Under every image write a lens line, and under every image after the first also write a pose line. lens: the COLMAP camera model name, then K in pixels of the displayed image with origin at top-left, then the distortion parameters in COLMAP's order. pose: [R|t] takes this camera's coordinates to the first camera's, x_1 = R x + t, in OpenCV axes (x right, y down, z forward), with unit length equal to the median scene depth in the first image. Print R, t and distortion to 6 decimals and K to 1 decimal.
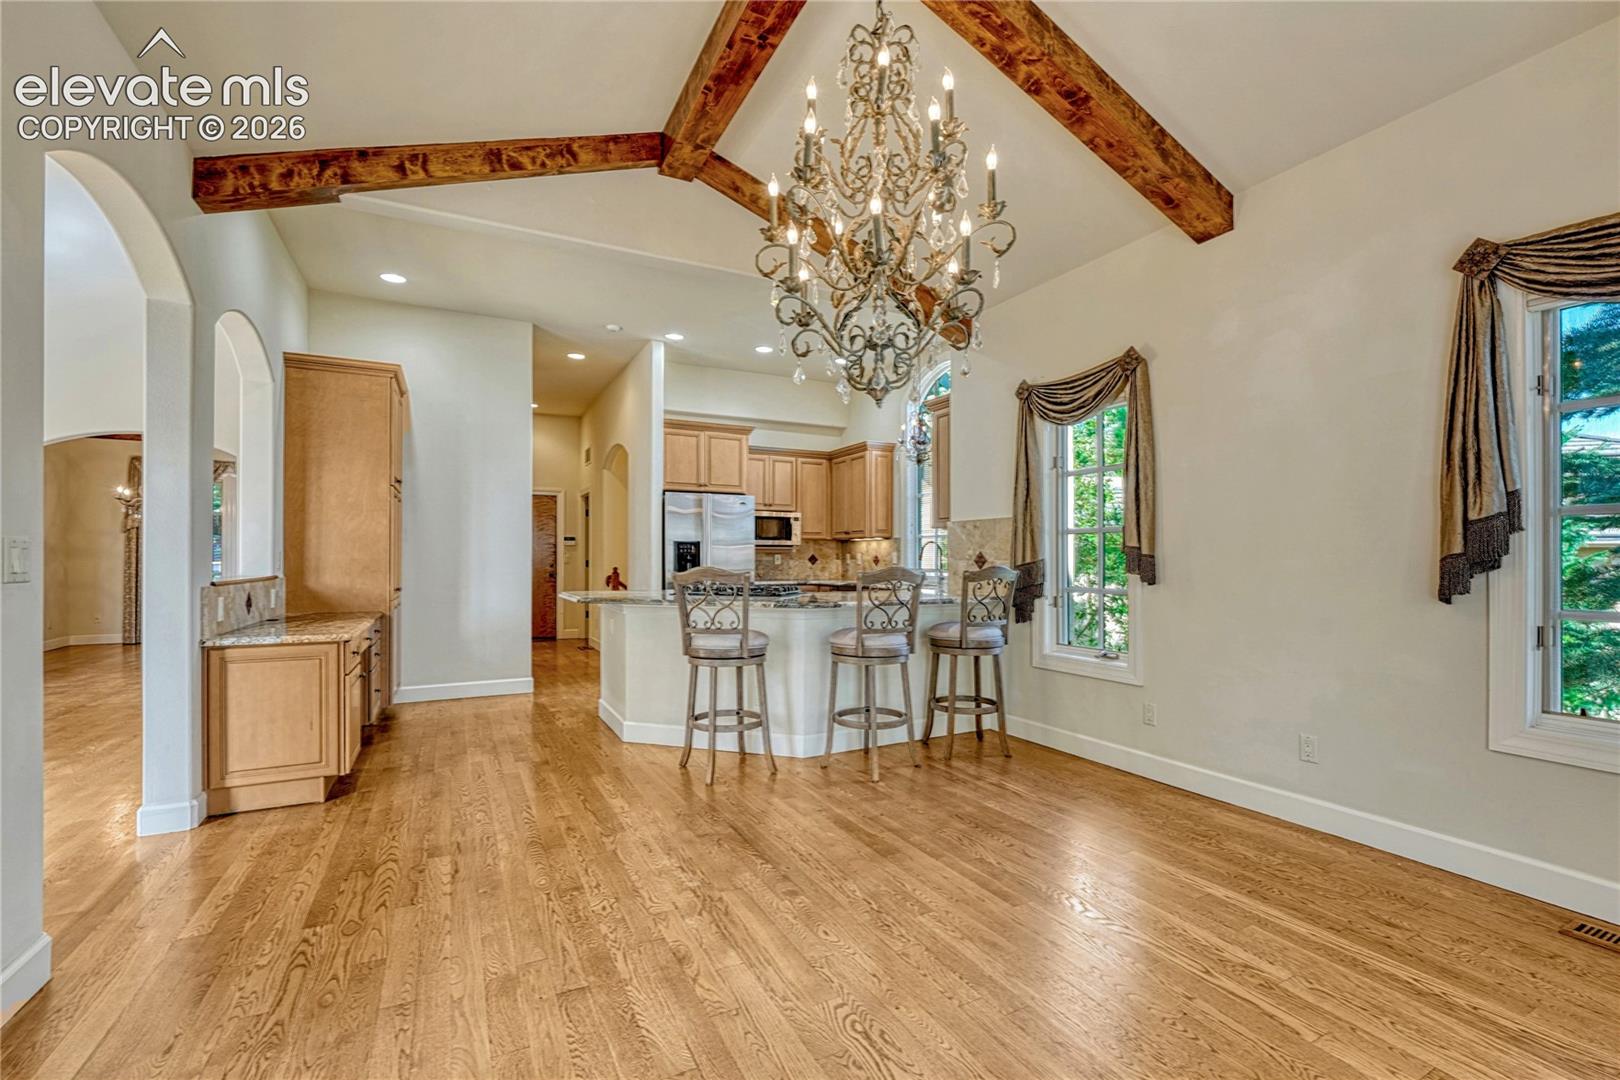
lens RADIAL K [[689.5, 0, 813.5], [0, 689.5, 556.8], [0, 0, 1]] dist [-0.008481, -0.000021]
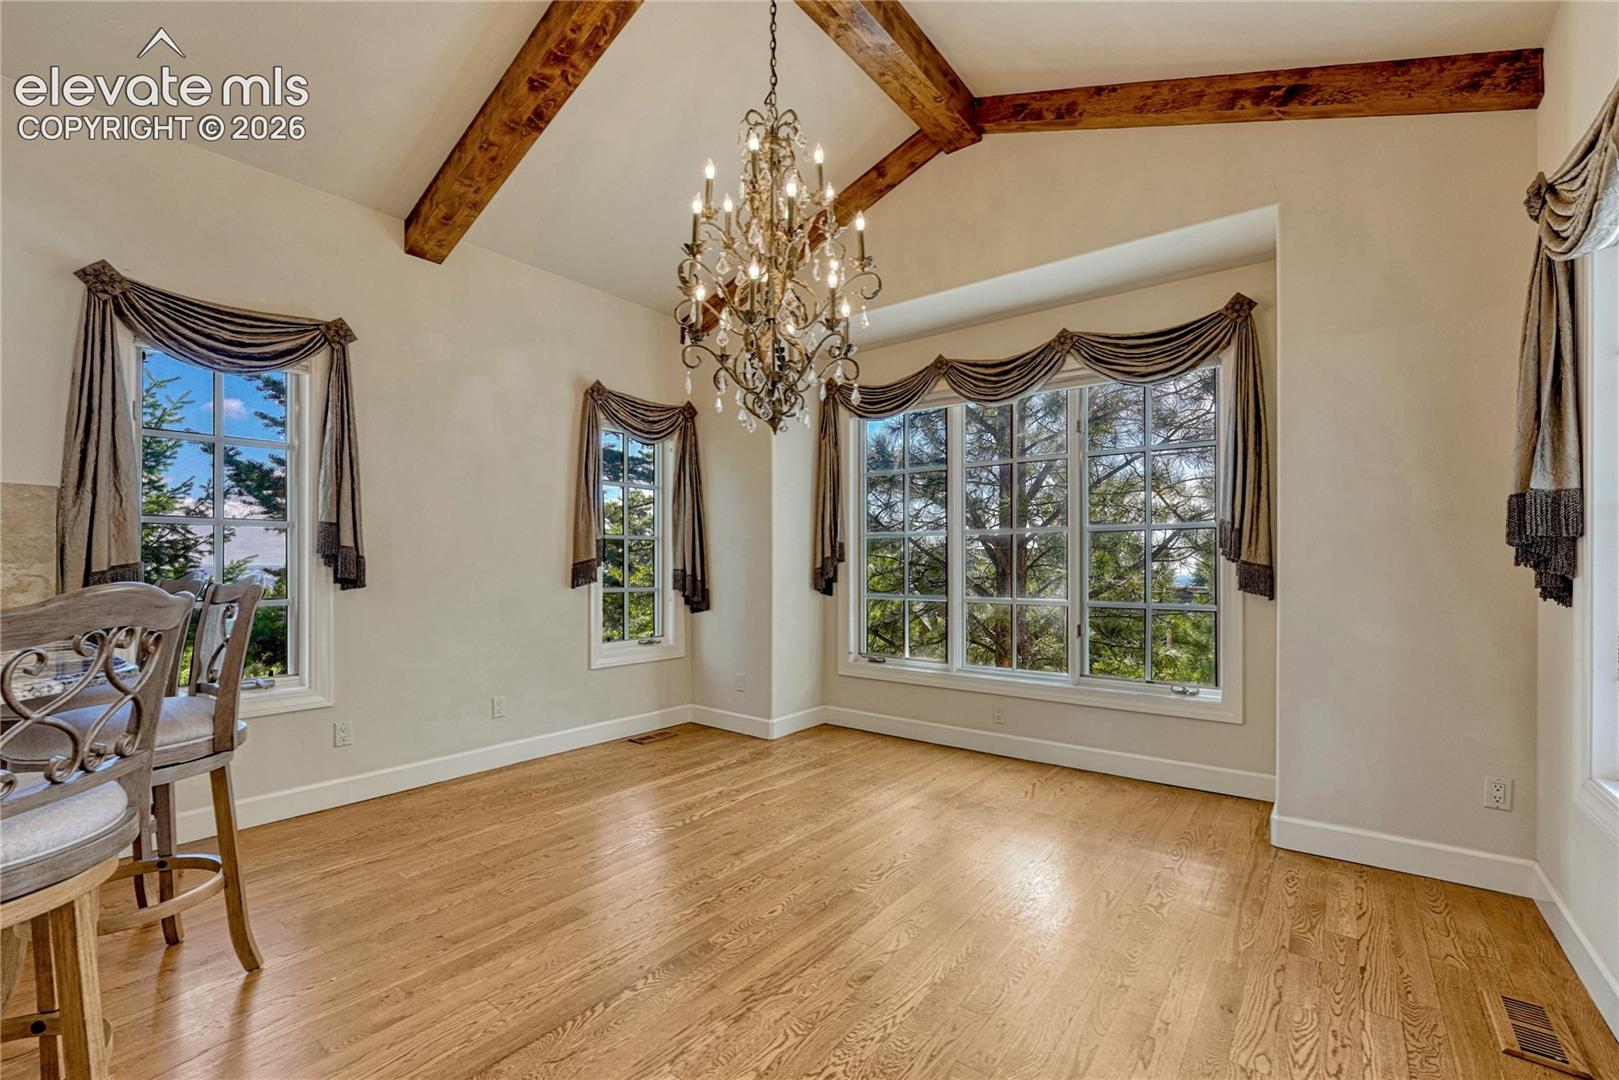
lens RADIAL K [[689.0, 0, 798.8], [0, 689.0, 564.4], [0, 0, 1]] dist [-0.008481, -0.000021]
pose [[-0.403043, -0.005695, 0.915163, -0.772034], [-0.006716, 0.999972, 0.003266, -0.000433], [-0.915156, -0.004830, -0.403070, 1.101451]]
